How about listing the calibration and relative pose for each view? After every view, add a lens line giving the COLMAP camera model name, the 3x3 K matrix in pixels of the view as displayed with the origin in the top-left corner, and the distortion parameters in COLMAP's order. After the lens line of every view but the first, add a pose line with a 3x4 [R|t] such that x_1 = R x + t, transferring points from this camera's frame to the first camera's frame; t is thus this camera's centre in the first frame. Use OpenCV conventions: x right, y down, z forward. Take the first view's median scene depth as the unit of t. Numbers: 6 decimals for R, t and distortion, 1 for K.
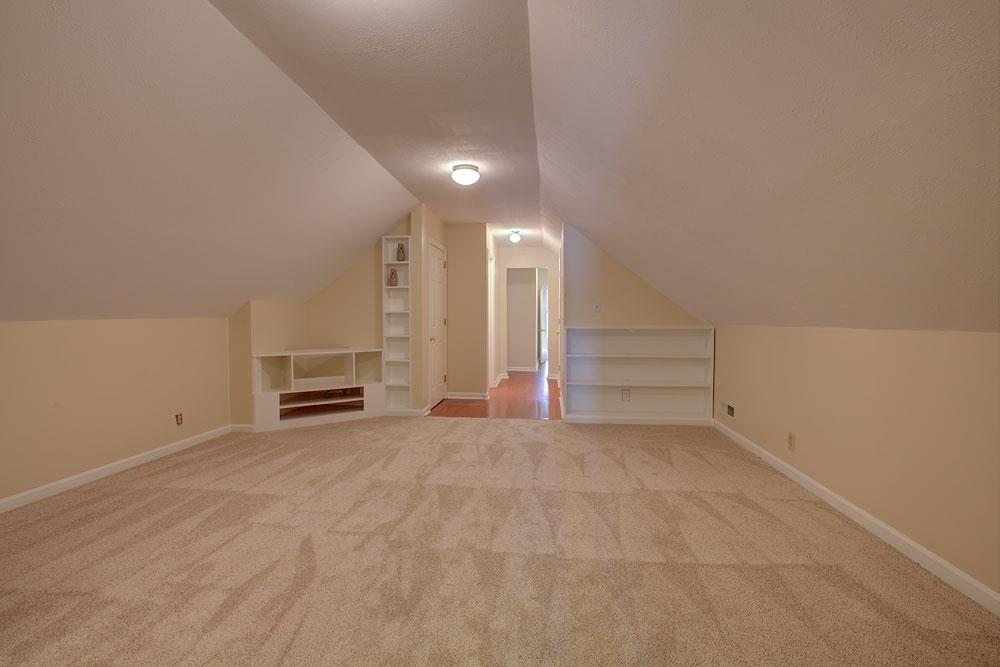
lens RADIAL K [[448.1, 0, 501.2], [0, 448.1, 327.5], [0, 0, 1]] dist [-0.014859, 0.005318]
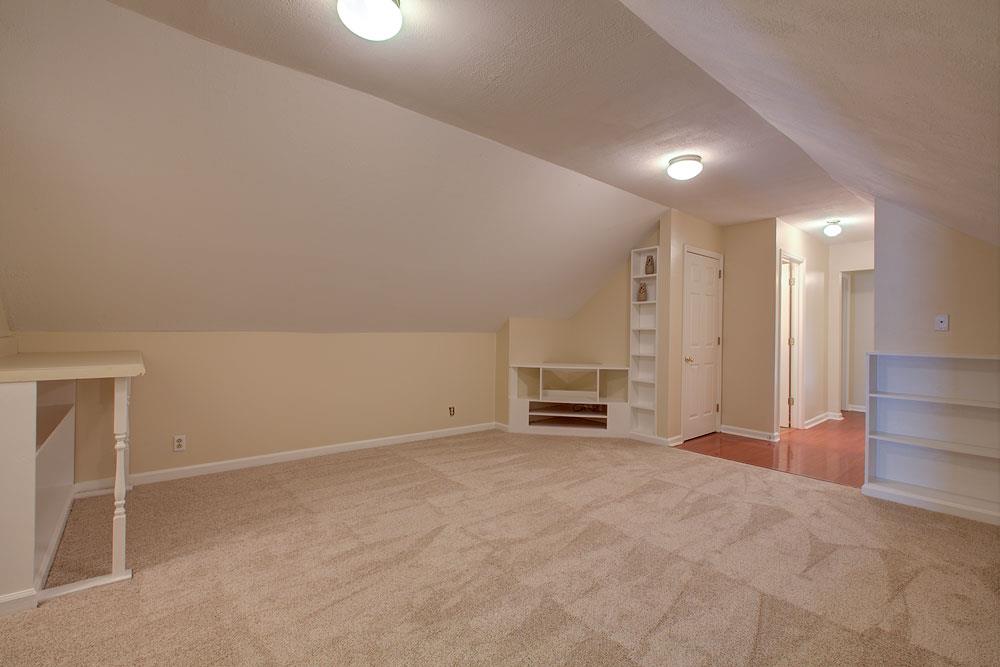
lens RADIAL K [[448.1, 0, 501.2], [0, 448.1, 327.5], [0, 0, 1]] dist [-0.014859, 0.005318]
pose [[0.709137, 0.001106, -0.705070, 0.247287], [-0.031194, 0.999069, -0.029807, -0.000474], [0.704380, 0.043131, 0.708511, 0.151742]]
